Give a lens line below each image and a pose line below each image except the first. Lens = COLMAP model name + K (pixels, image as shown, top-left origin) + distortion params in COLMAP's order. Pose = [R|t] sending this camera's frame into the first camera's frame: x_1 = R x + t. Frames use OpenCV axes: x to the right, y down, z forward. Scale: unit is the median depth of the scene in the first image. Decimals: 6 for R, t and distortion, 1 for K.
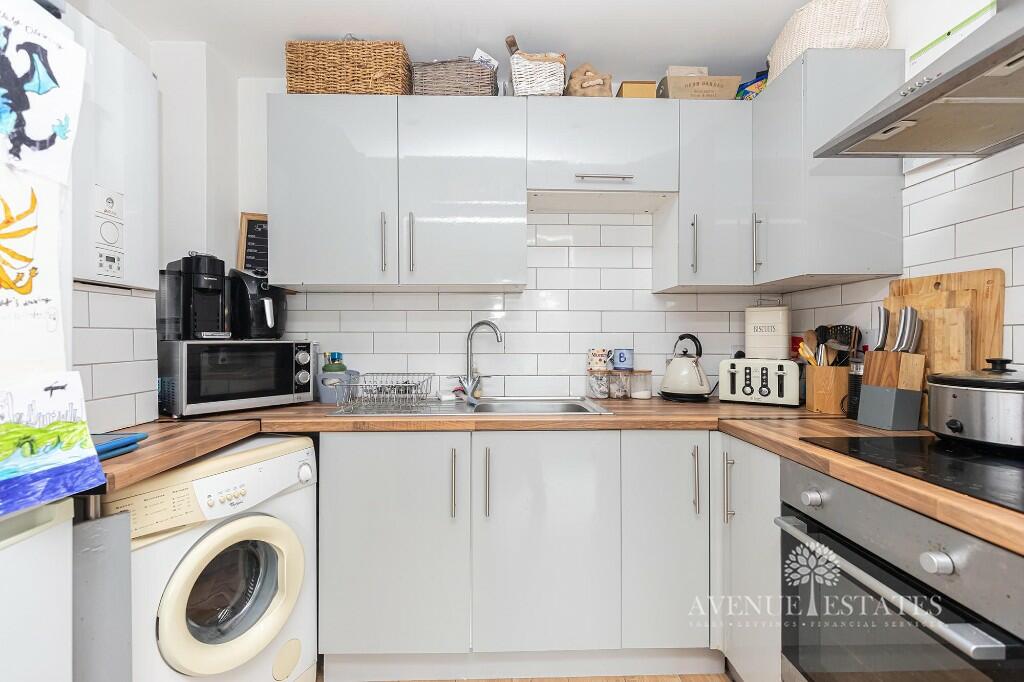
lens RADIAL K [[463.9, 0, 508.8], [0, 463.9, 341.0], [0, 0, 1]] dist [0.000686, 0.000579]
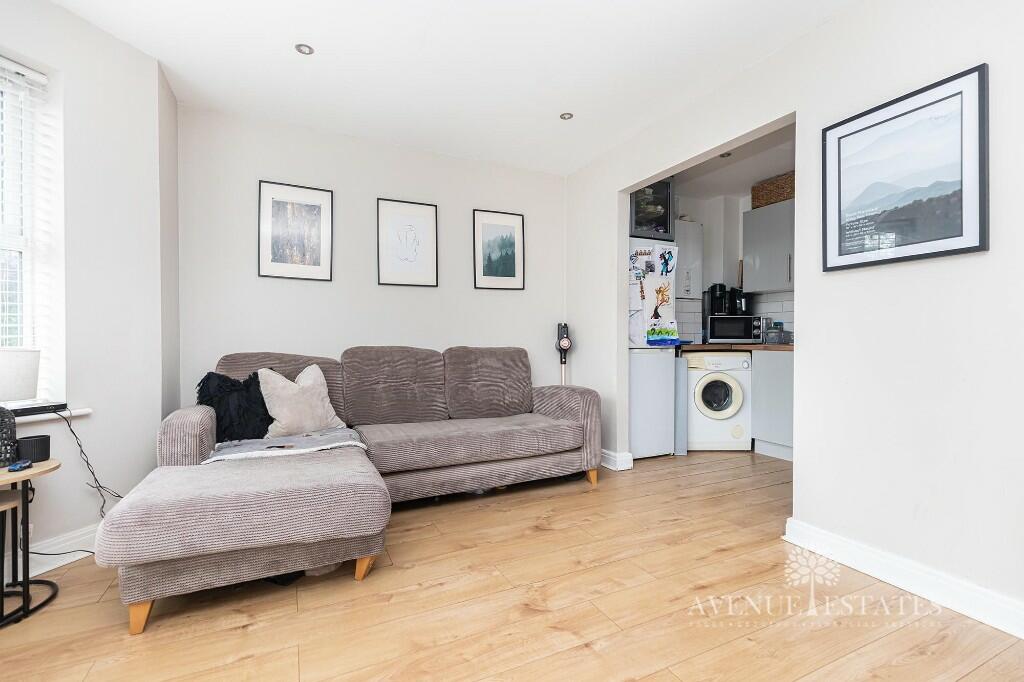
lens RADIAL K [[463.9, 0, 509.5], [0, 463.9, 340.2], [0, 0, 1]] dist [0.000686, 0.000579]
pose [[0.417361, 0.006738, -0.908716, 1.254968], [-0.008704, 0.999956, 0.003417, 0.135946], [0.908699, 0.006483, 0.417402, -1.180613]]
